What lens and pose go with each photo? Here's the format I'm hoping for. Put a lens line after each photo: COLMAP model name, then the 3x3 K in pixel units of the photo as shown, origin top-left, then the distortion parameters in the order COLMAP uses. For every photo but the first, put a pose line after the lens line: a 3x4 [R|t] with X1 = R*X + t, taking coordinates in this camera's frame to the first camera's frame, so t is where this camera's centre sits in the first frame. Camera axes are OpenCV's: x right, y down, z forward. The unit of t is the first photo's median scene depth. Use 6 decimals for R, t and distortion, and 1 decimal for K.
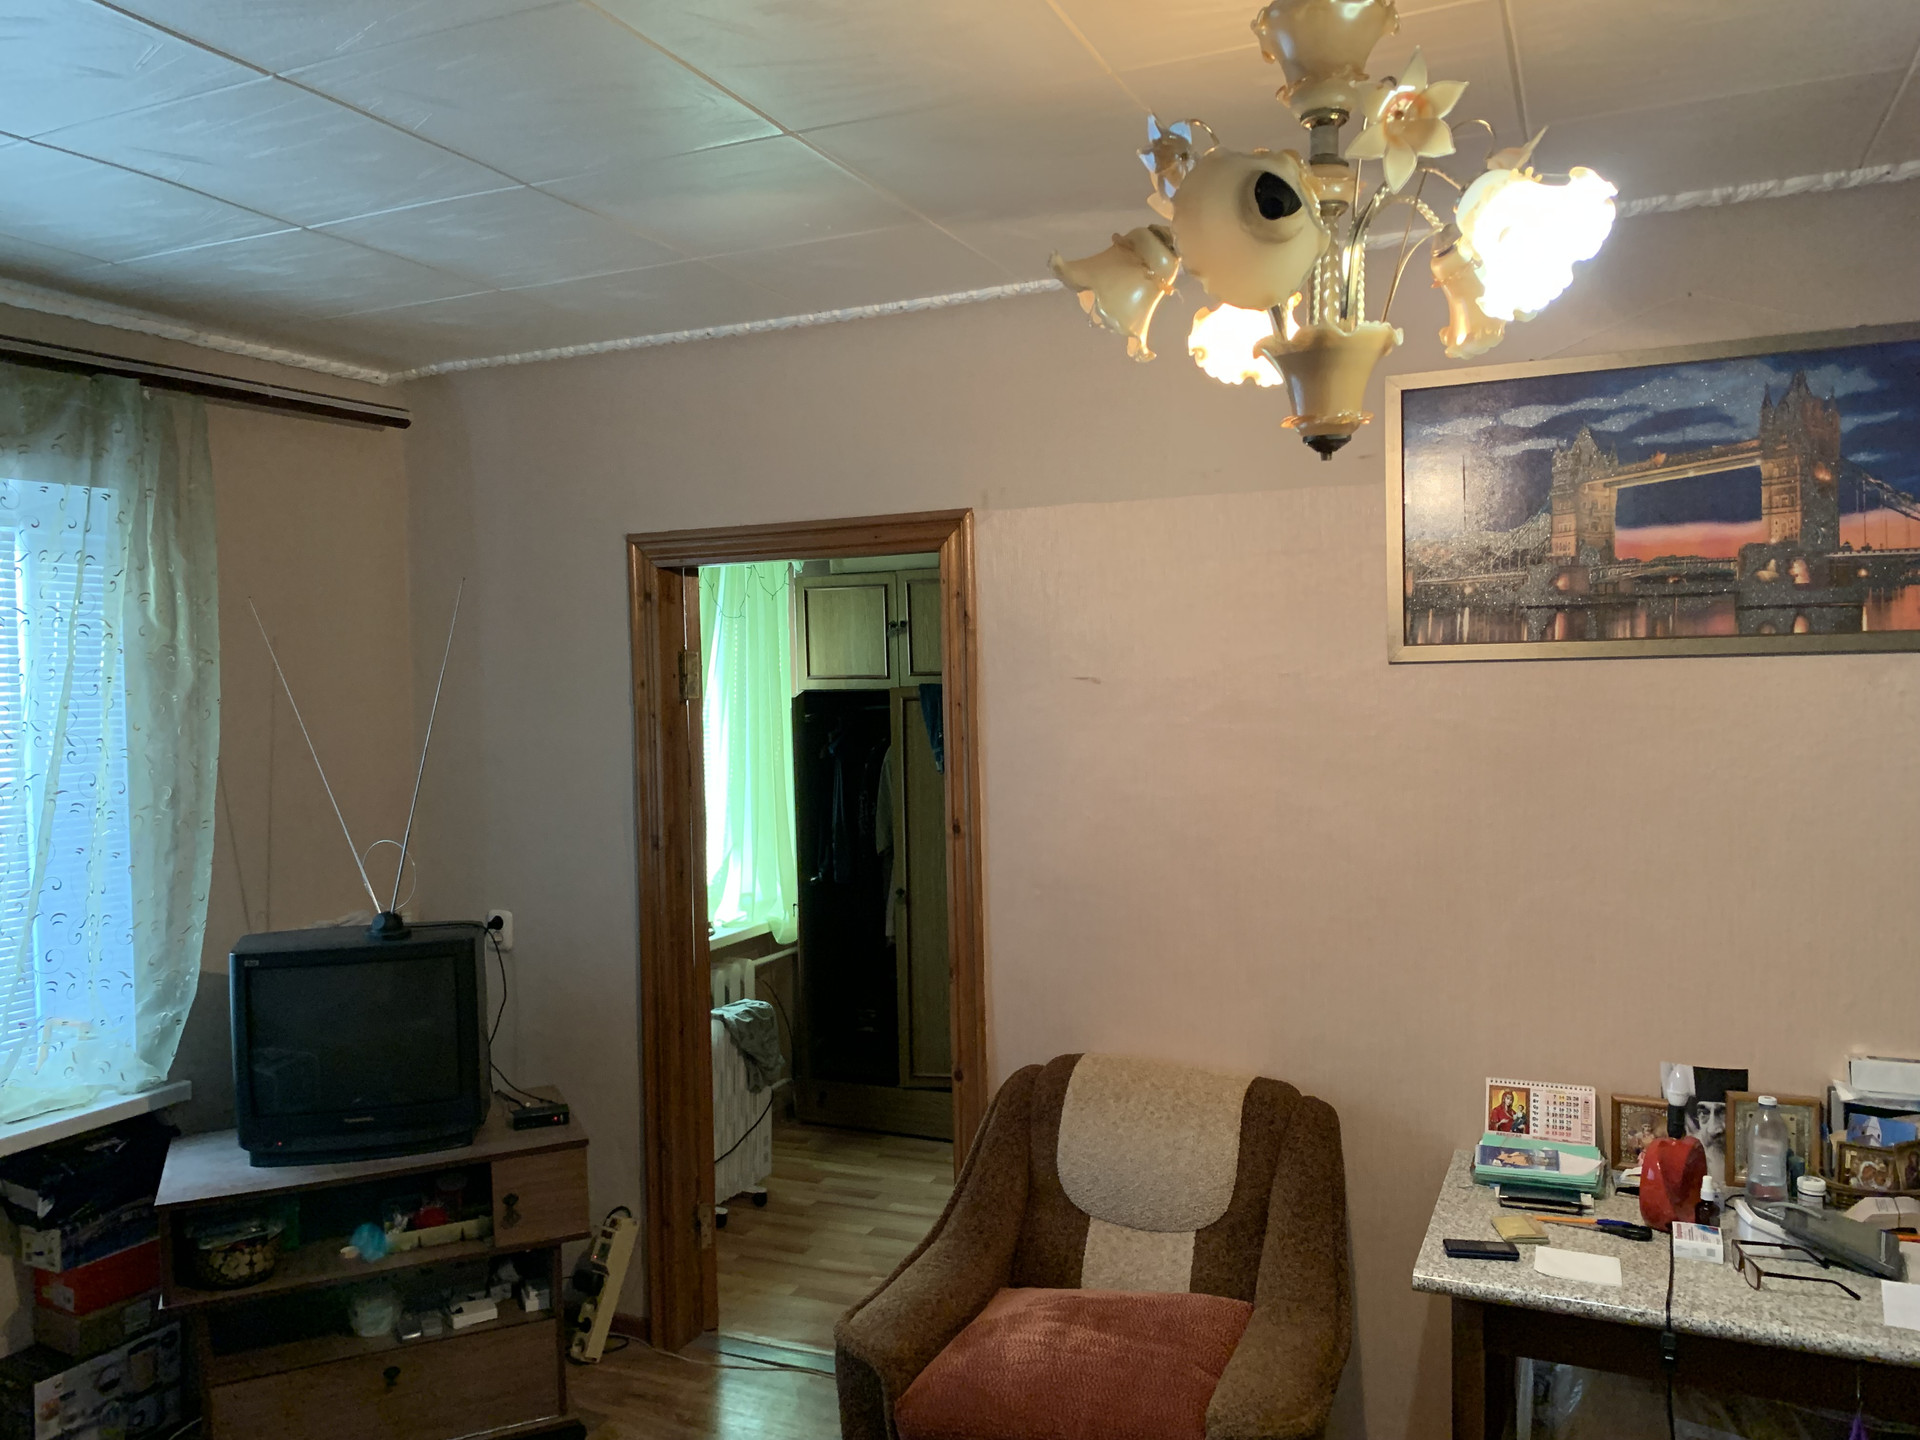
lens RADIAL K [[1464.0, 0, 954.6], [0, 1464.0, 724.2], [0, 0, 1]] dist [0.014208, -0.004686]
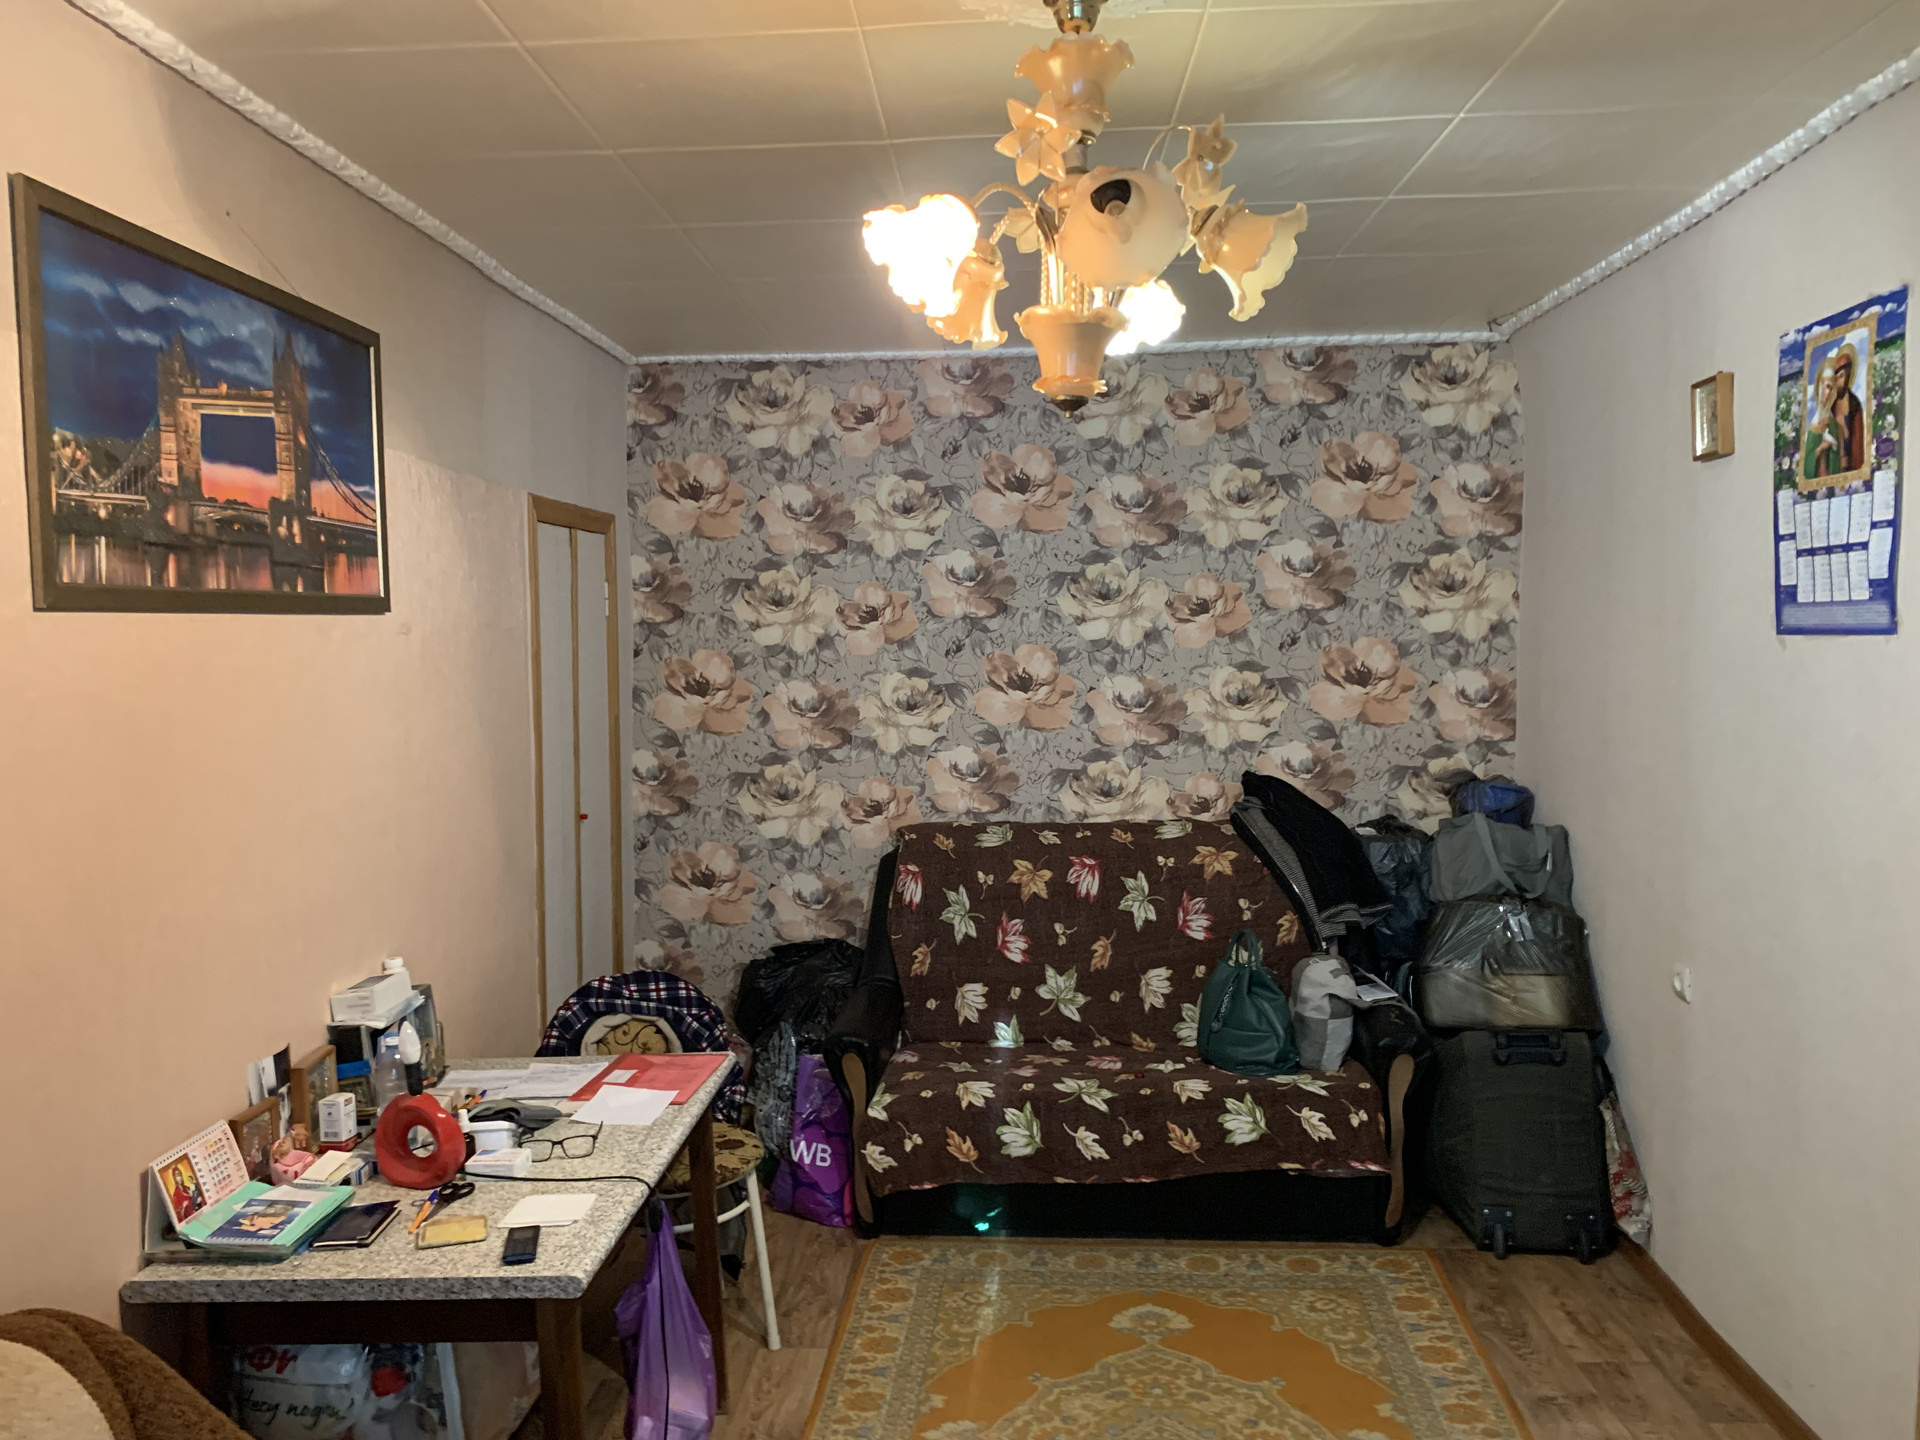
lens RADIAL K [[1464.0, 0, 954.6], [0, 1464.0, 724.2], [0, 0, 1]] dist [0.014208, -0.004686]
pose [[-0.355394, -0.033465, 0.934117, -0.510942], [0.064323, 0.996114, 0.060158, -0.003623], [-0.932501, 0.081465, -0.351860, 0.911071]]
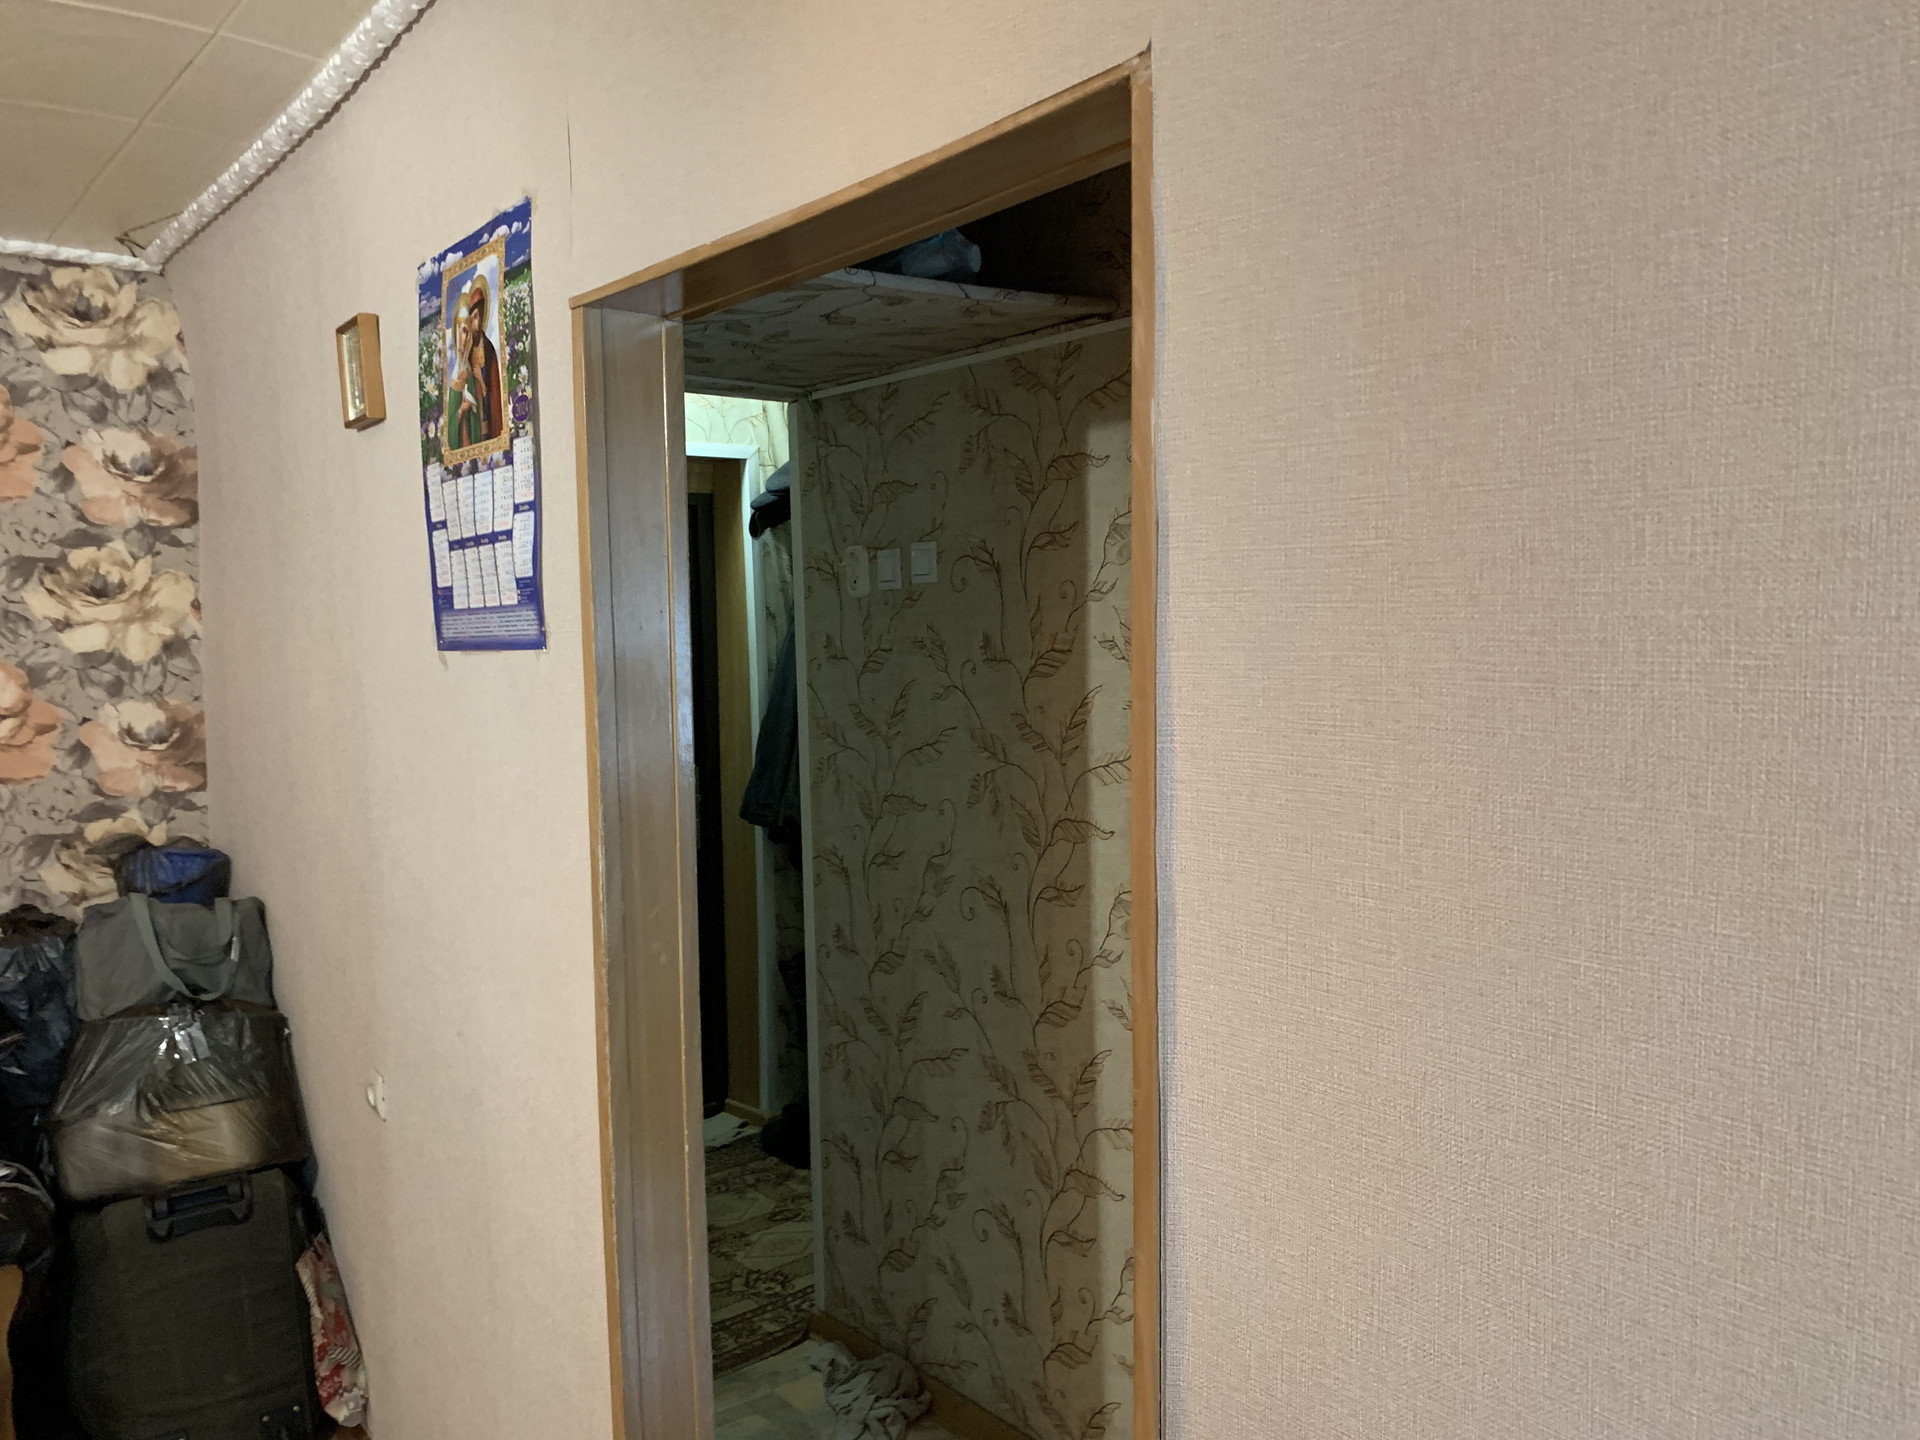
lens RADIAL K [[1464.0, 0, 954.6], [0, 1464.0, 724.2], [0, 0, 1]] dist [0.014208, -0.004686]
pose [[-0.894043, 0.009408, 0.447883, -0.444609], [0.056616, 0.994136, 0.092131, 0.004755], [-0.444390, 0.107726, -0.889333, 0.770530]]
